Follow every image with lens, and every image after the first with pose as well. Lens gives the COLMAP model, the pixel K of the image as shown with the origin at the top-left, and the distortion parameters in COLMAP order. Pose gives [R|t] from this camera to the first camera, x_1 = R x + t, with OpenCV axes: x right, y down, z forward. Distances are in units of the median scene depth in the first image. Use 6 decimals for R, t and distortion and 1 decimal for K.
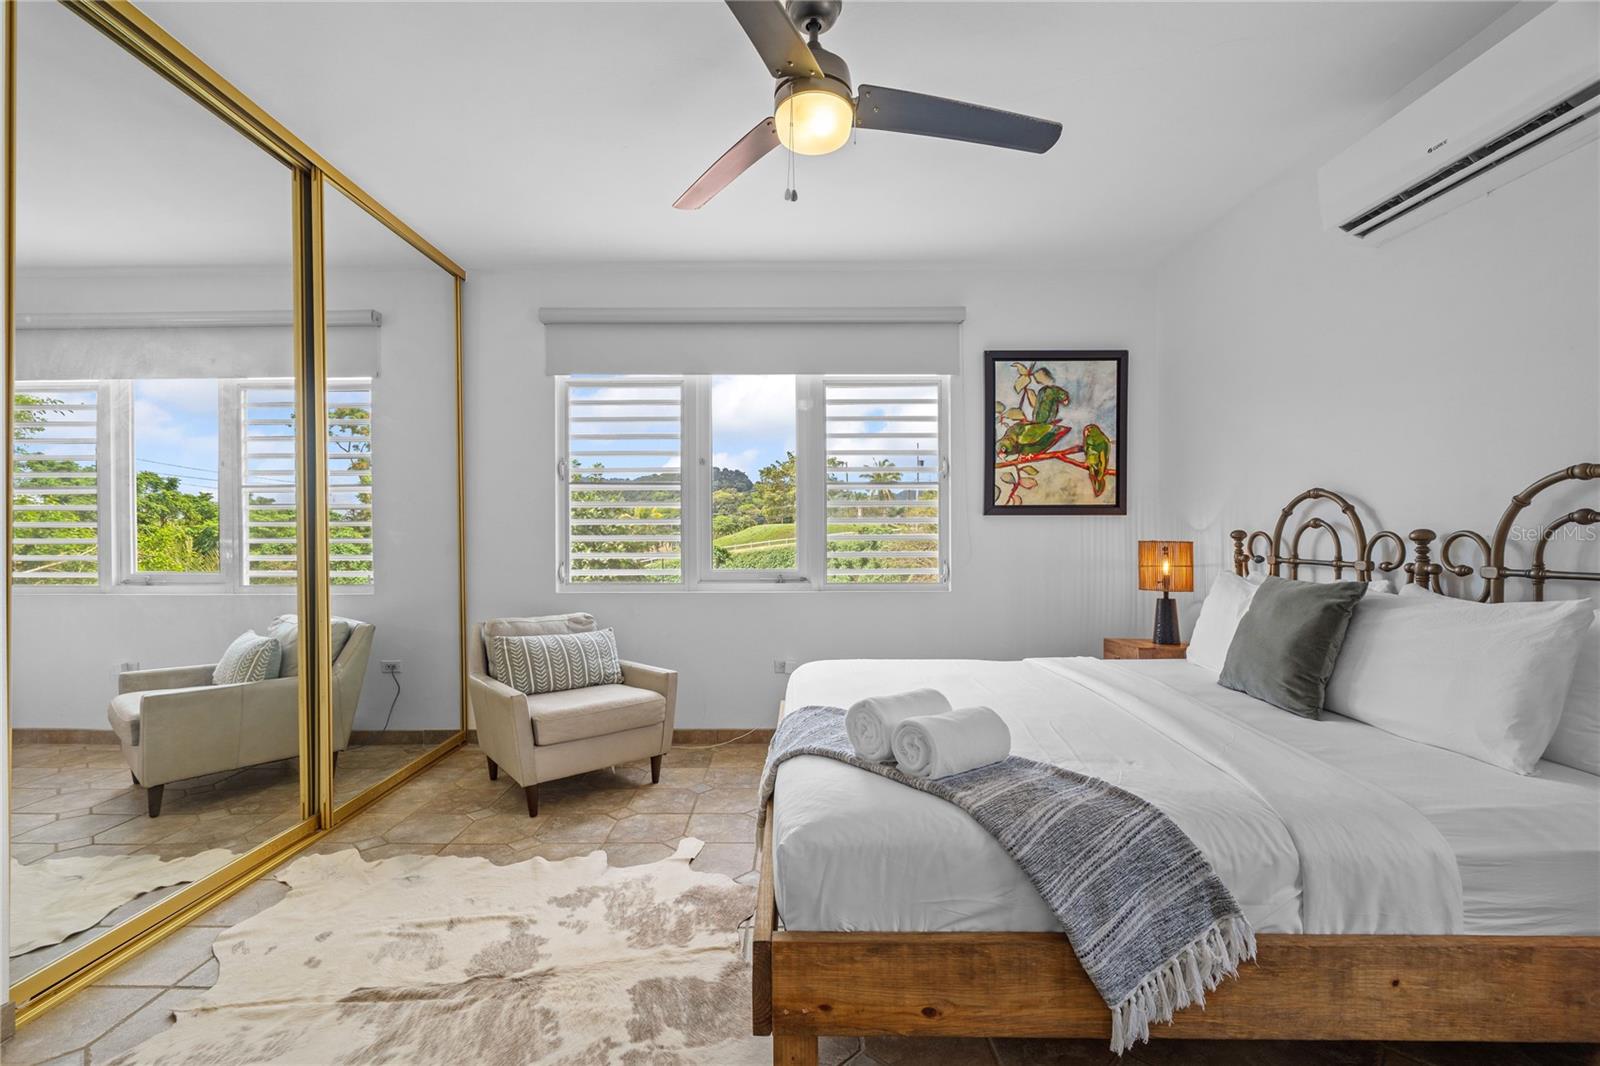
lens RADIAL K [[725.4, 0, 797.5], [0, 725.4, 531.7], [0, 0, 1]] dist [-0.001425, 0.000325]
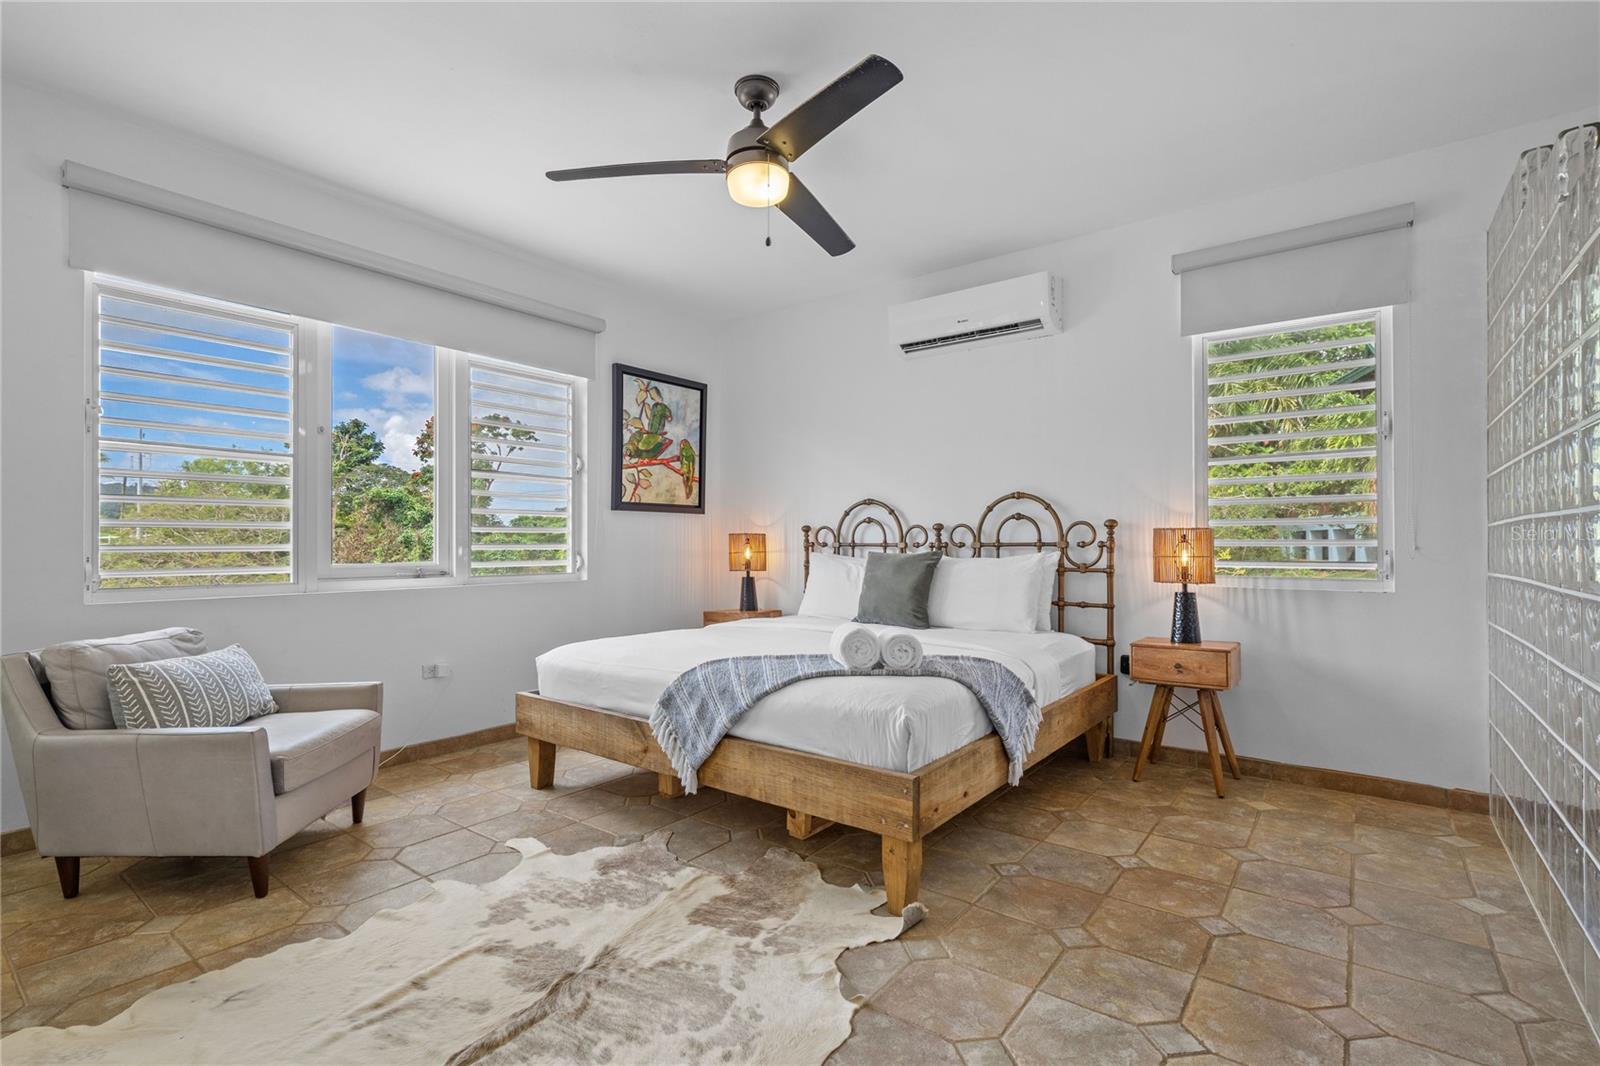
lens RADIAL K [[742.6, 0, 795.3], [0, 742.6, 536.0], [0, 0, 1]] dist [-0.000845, 0.000027]
pose [[0.603506, 0.010267, 0.797292, -0.552902], [-0.003181, 0.999940, -0.010469, 0.032106], [-0.797352, 0.003782, 0.603502, 0.105422]]
